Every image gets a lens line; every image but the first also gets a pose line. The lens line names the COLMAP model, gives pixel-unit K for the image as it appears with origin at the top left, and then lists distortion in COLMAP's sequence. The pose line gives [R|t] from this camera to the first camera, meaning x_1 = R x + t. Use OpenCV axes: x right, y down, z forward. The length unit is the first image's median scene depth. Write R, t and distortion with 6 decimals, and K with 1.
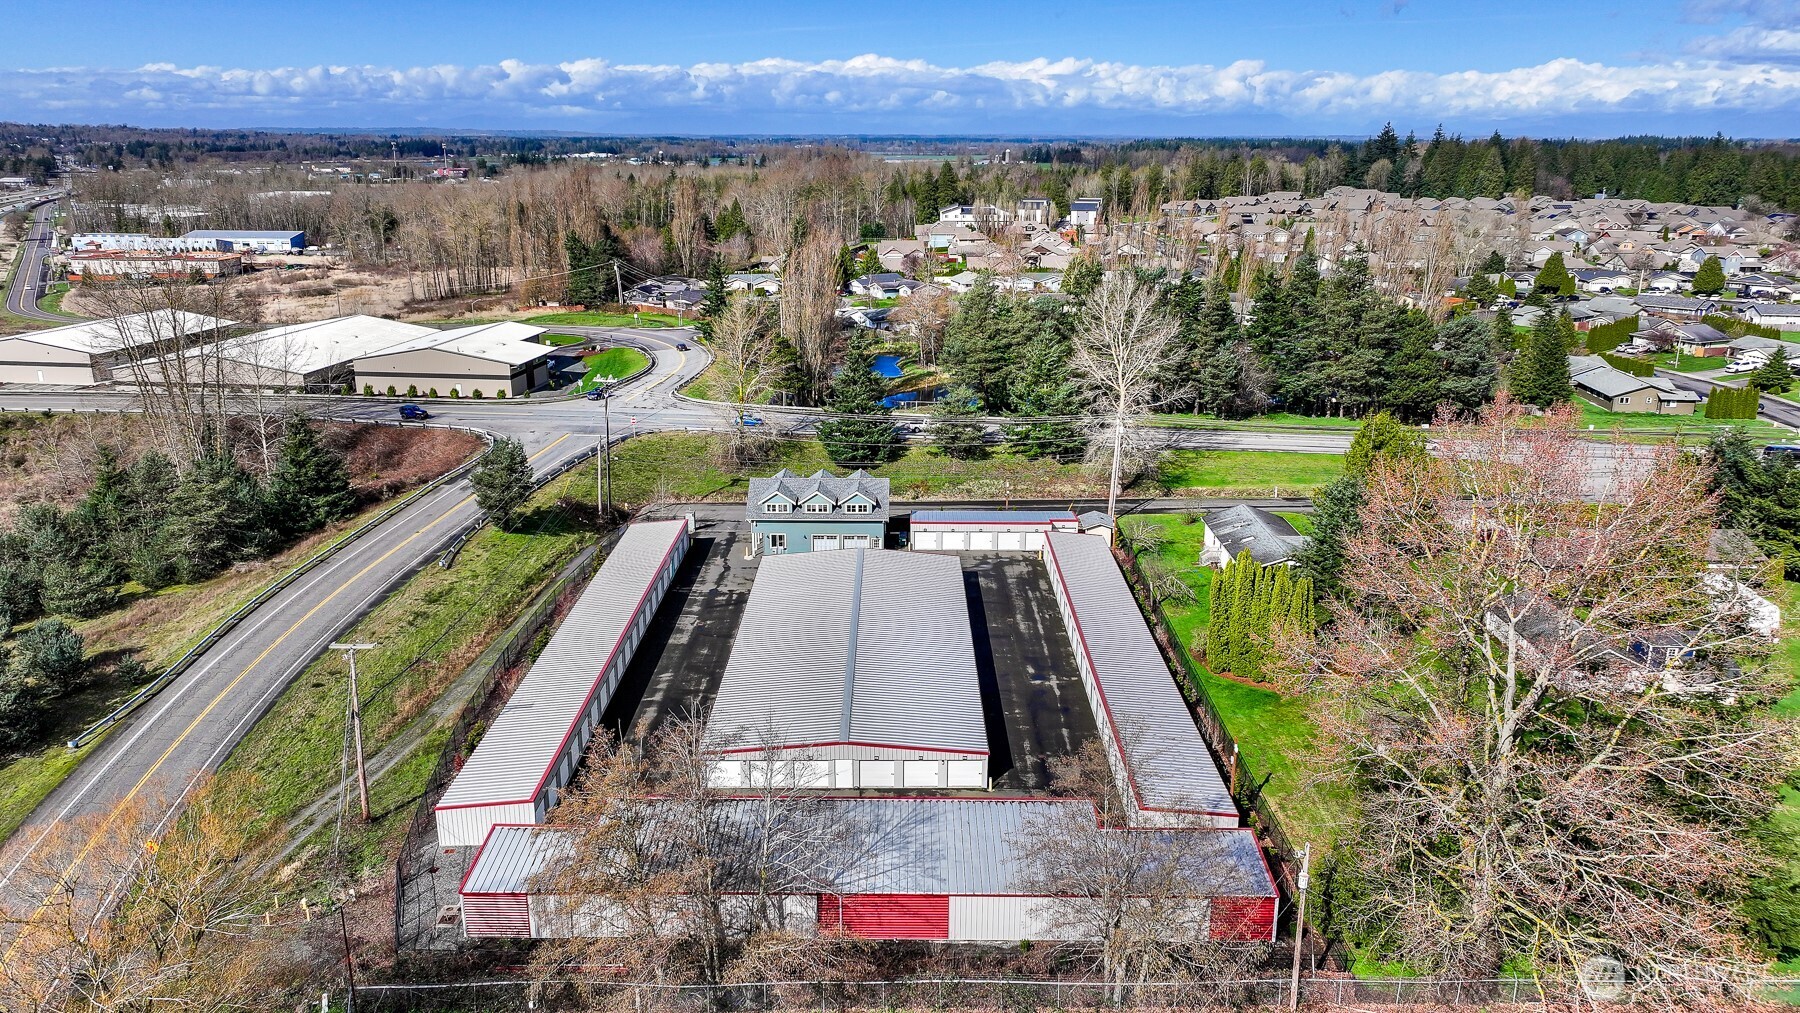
lens RADIAL K [[1256.3, 0, 900.0], [0, 1256.3, 506.5], [0, 0, 1]] dist [0.008636, 0.001942]
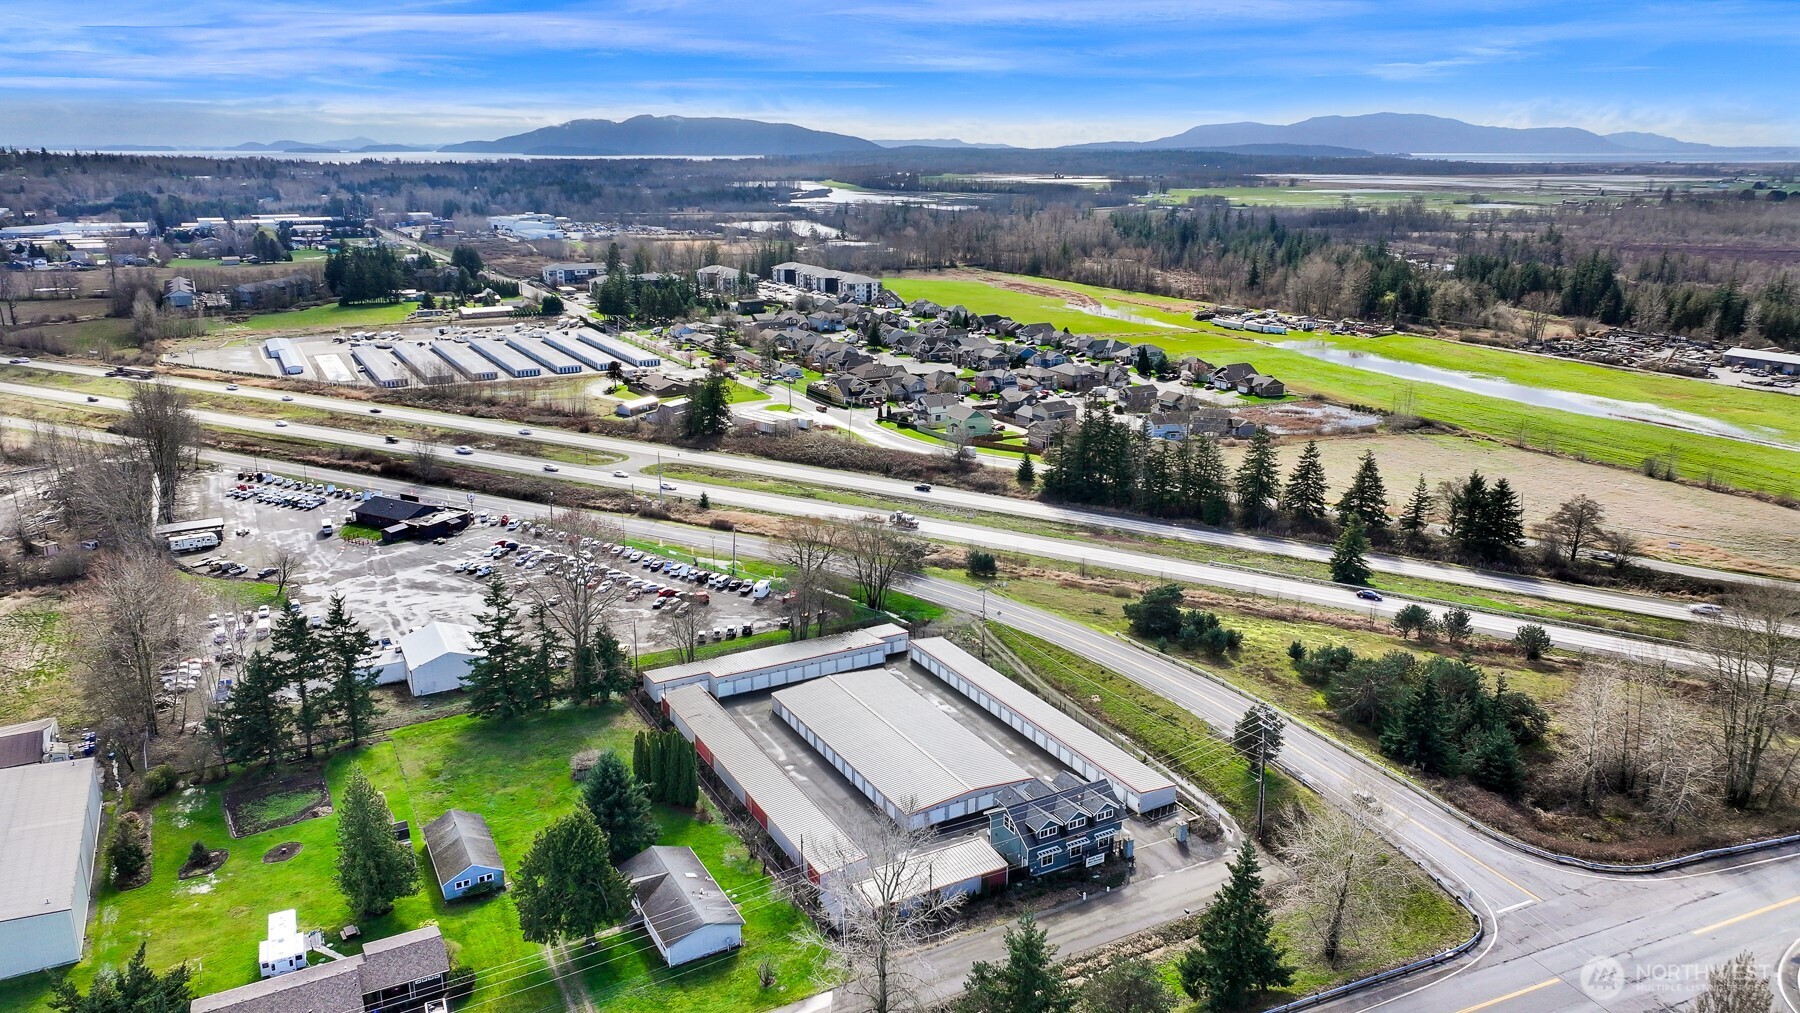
lens RADIAL K [[1256.3, 0, 900.0], [0, 1256.3, 506.5], [0, 0, 1]] dist [0.008636, 0.001942]
pose [[-0.875725, 0.134188, -0.463787, 0.468533], [-0.135829, 0.853330, 0.503367, -0.687031], [0.463309, 0.503807, -0.729056, 1.405851]]
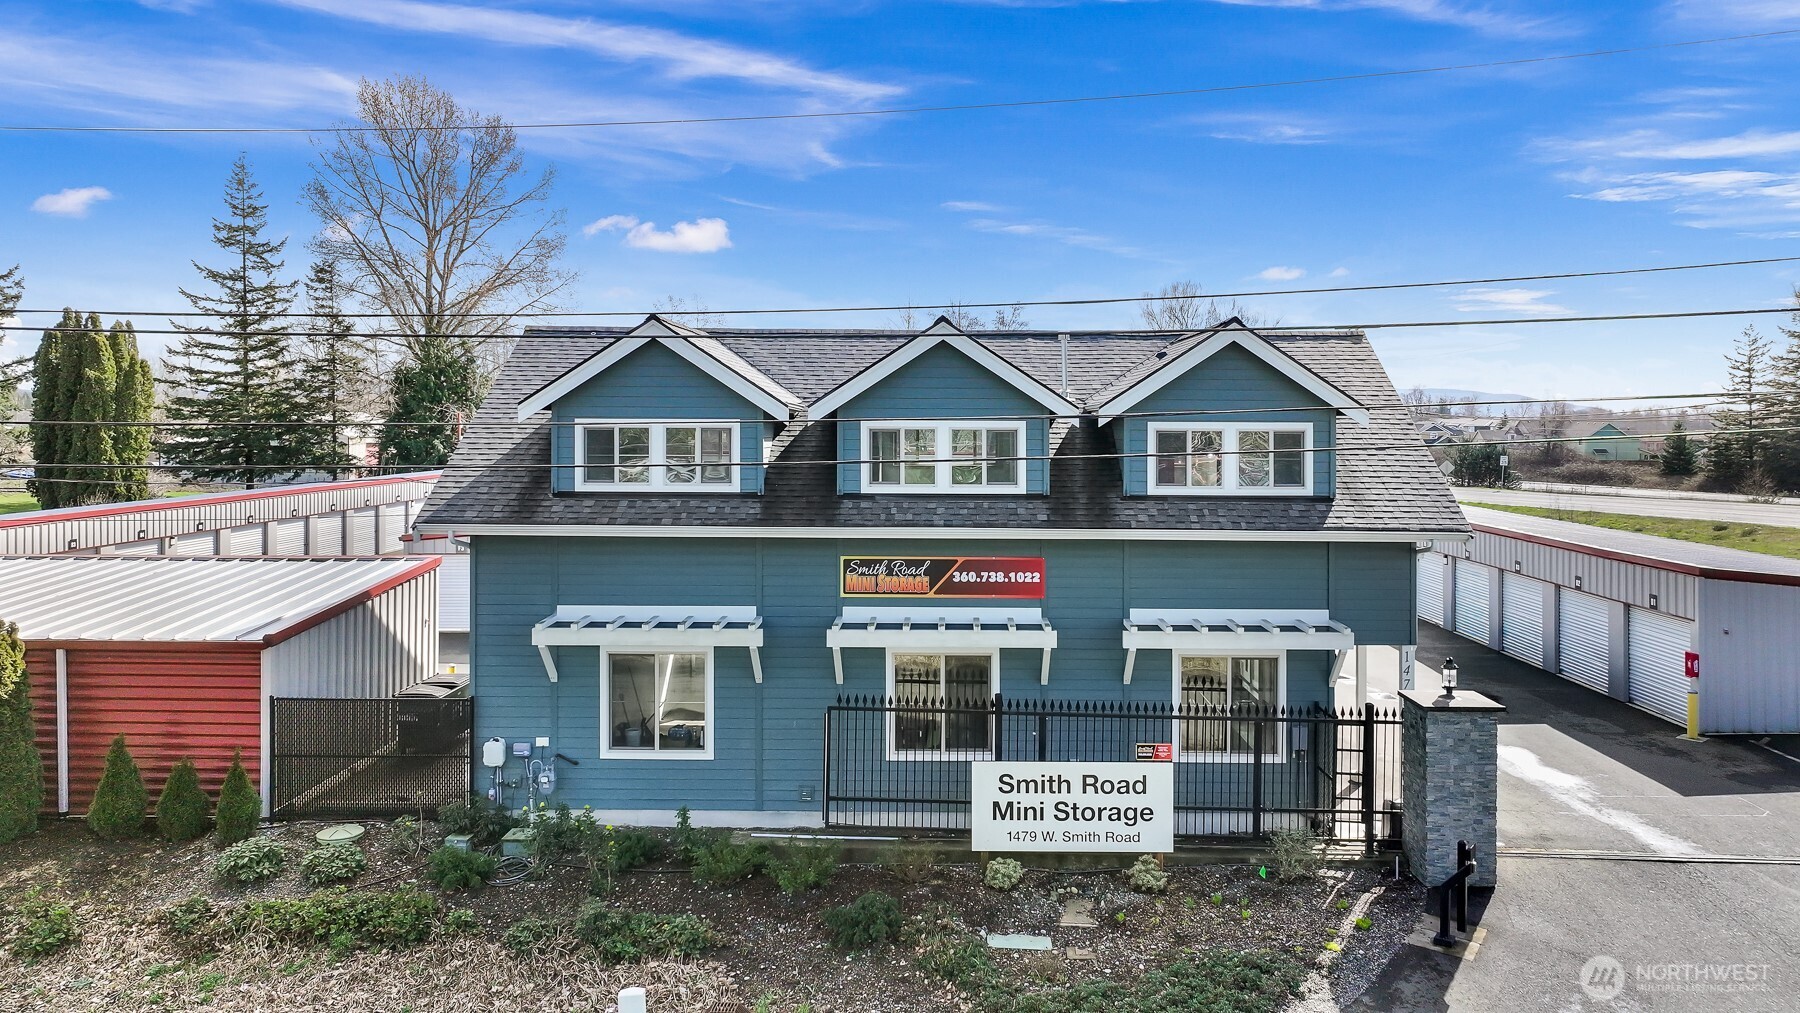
lens RADIAL K [[1278.0, 0, 948.4], [0, 1278.0, 488.2], [0, 0, 1]] dist [-0.001303, 0.000604]
pose [[-0.999957, -0.004166, -0.008254, -0.060767], [-0.006648, 0.944403, 0.328723, -0.052367], [0.006426, 0.328764, -0.944390, 1.003091]]
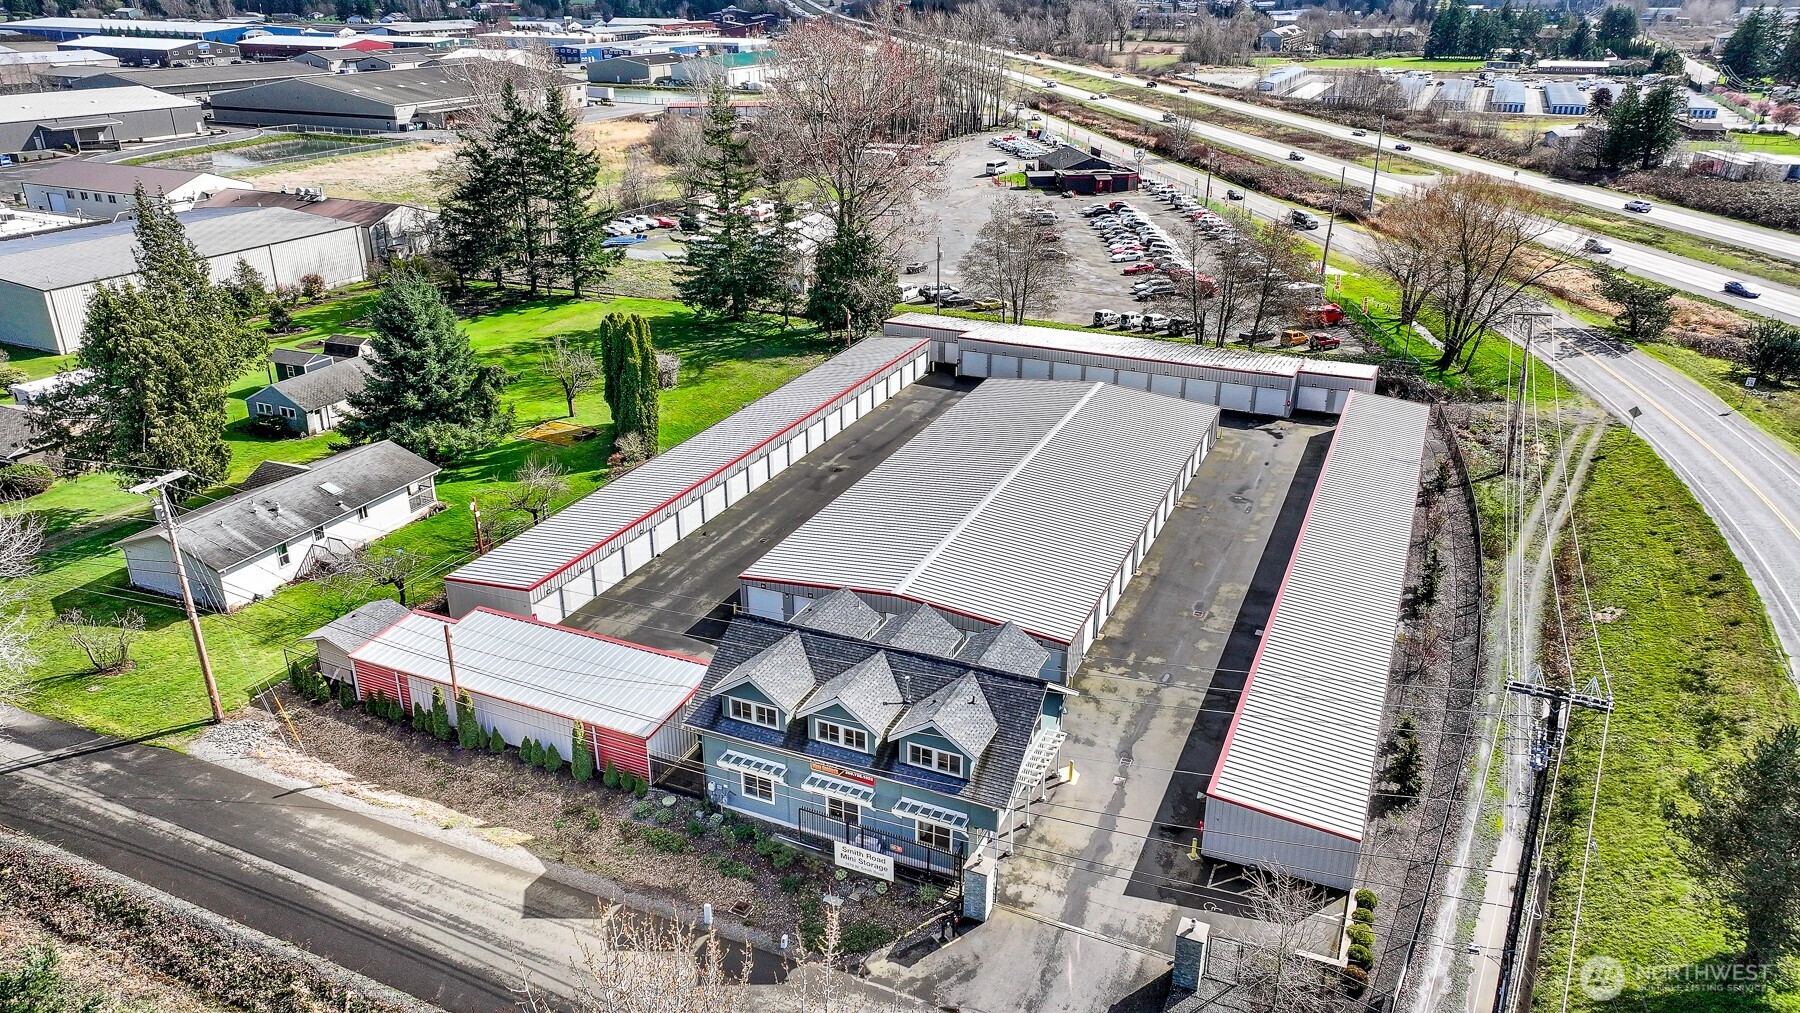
lens RADIAL K [[1256.3, 0, 900.0], [0, 1256.3, 506.5], [0, 0, 1]] dist [0.008636, 0.001942]
pose [[-0.912584, -0.159445, 0.376522, -0.189880], [0.115712, 0.782493, 0.611813, -0.263839], [-0.392176, 0.601899, -0.695641, 1.078995]]
